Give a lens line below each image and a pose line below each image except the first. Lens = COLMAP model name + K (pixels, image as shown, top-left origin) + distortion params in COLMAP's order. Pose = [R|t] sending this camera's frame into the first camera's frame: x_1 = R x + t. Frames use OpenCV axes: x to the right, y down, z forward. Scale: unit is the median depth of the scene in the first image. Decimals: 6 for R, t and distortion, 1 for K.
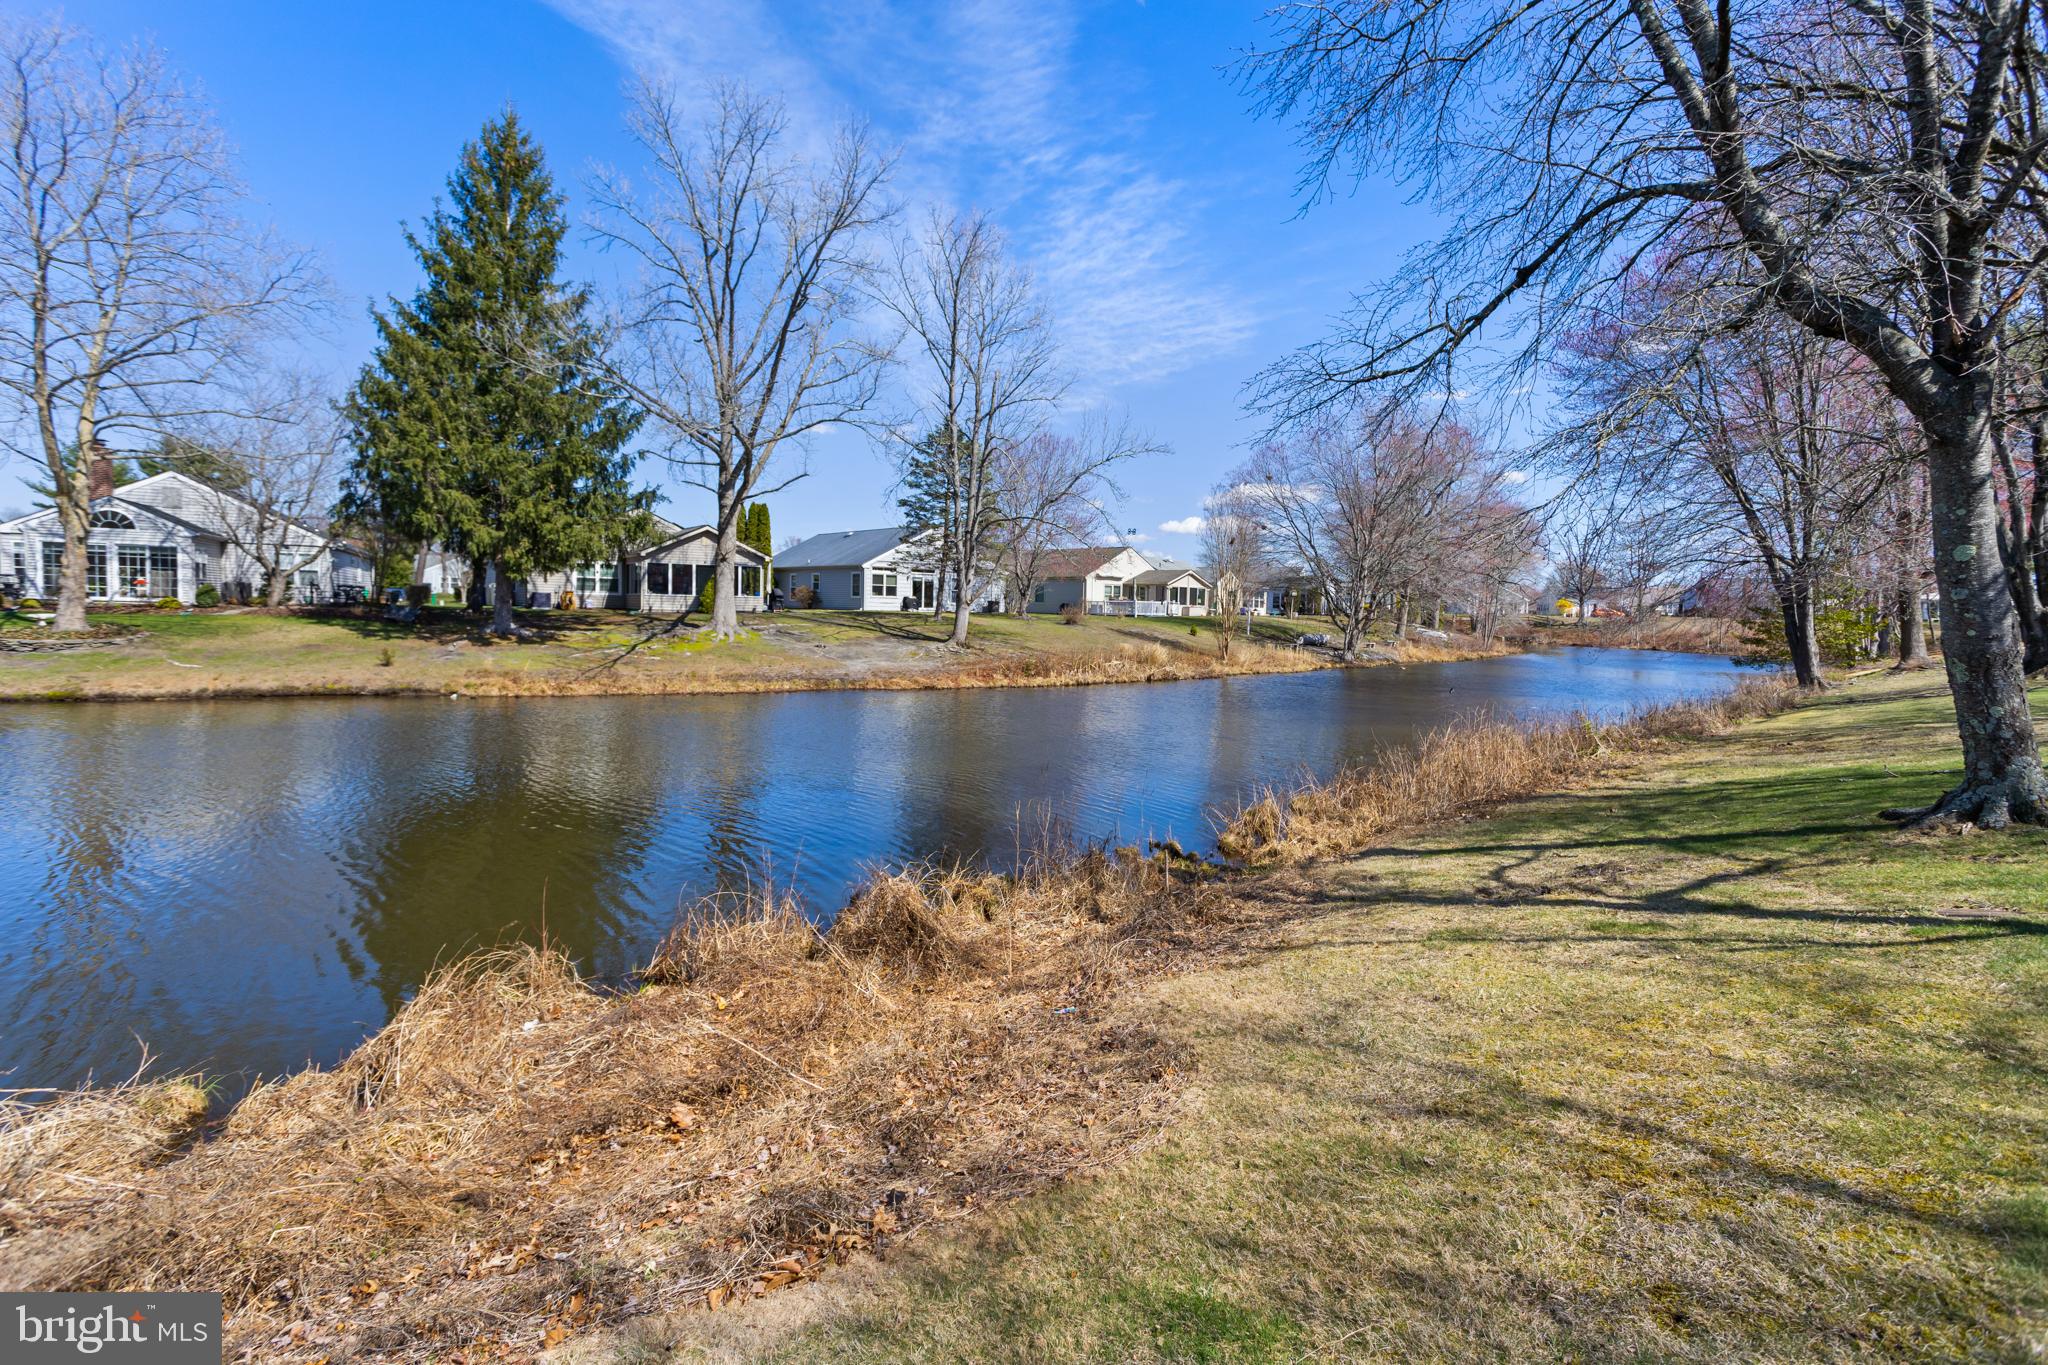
lens RADIAL K [[959.7, 0, 1024.0], [0, 959.7, 691.1], [0, 0, 1]] dist [0.000546, -0.000628]
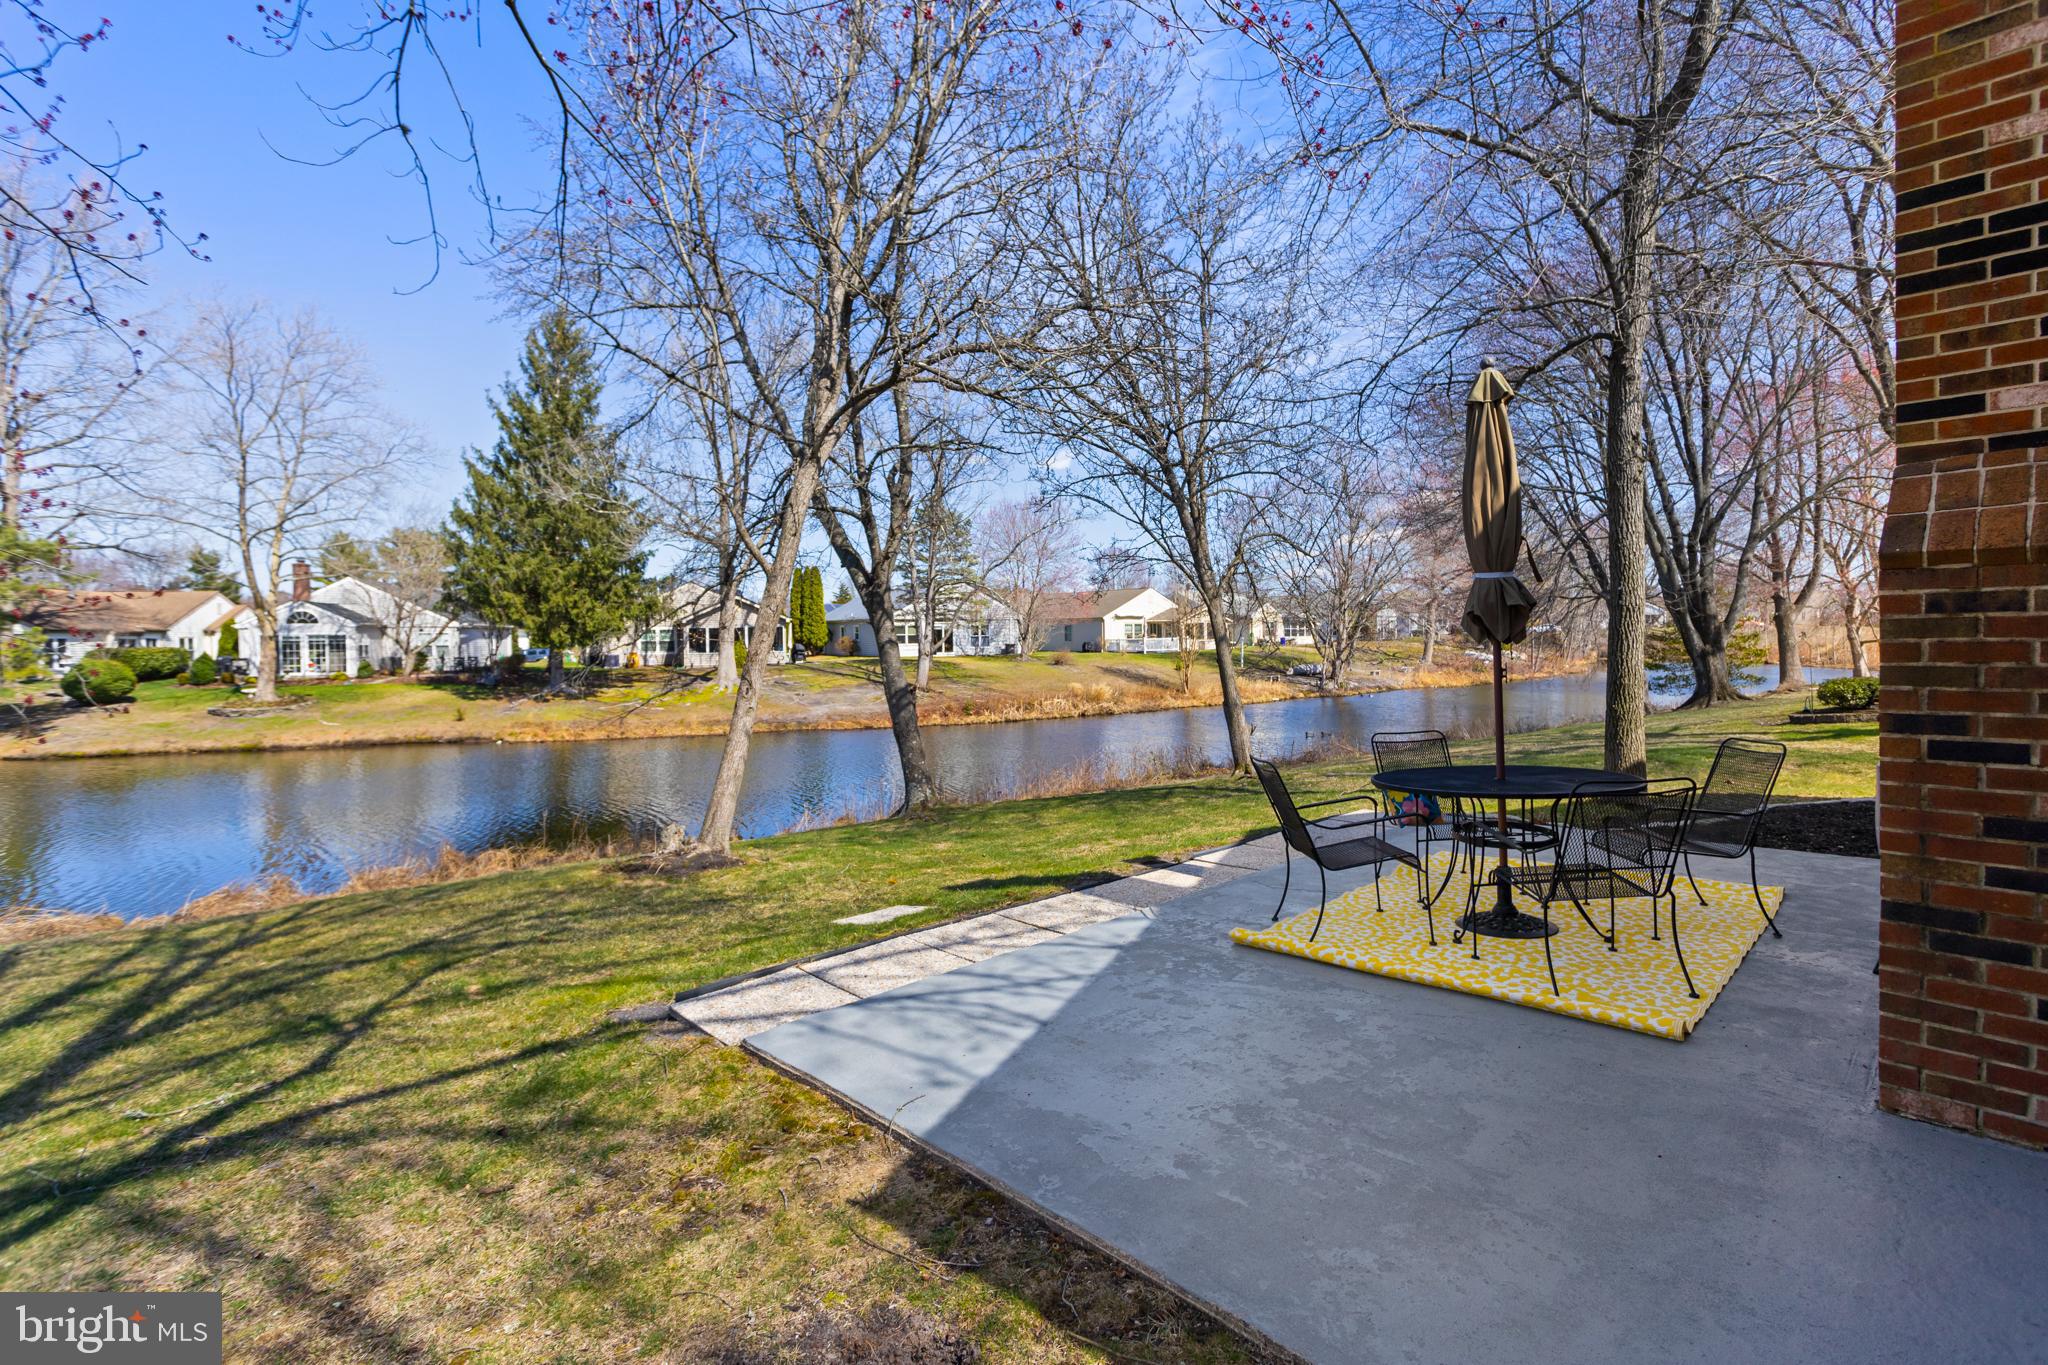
lens RADIAL K [[959.7, 0, 1012.0], [0, 959.7, 679.3], [0, 0, 1]] dist [0.000546, -0.000628]
pose [[0.982845, -0.027811, -0.182323, 0.350593], [0.020535, 0.998920, -0.041674, -0.011681], [0.183285, 0.037215, 0.982355, -0.198225]]
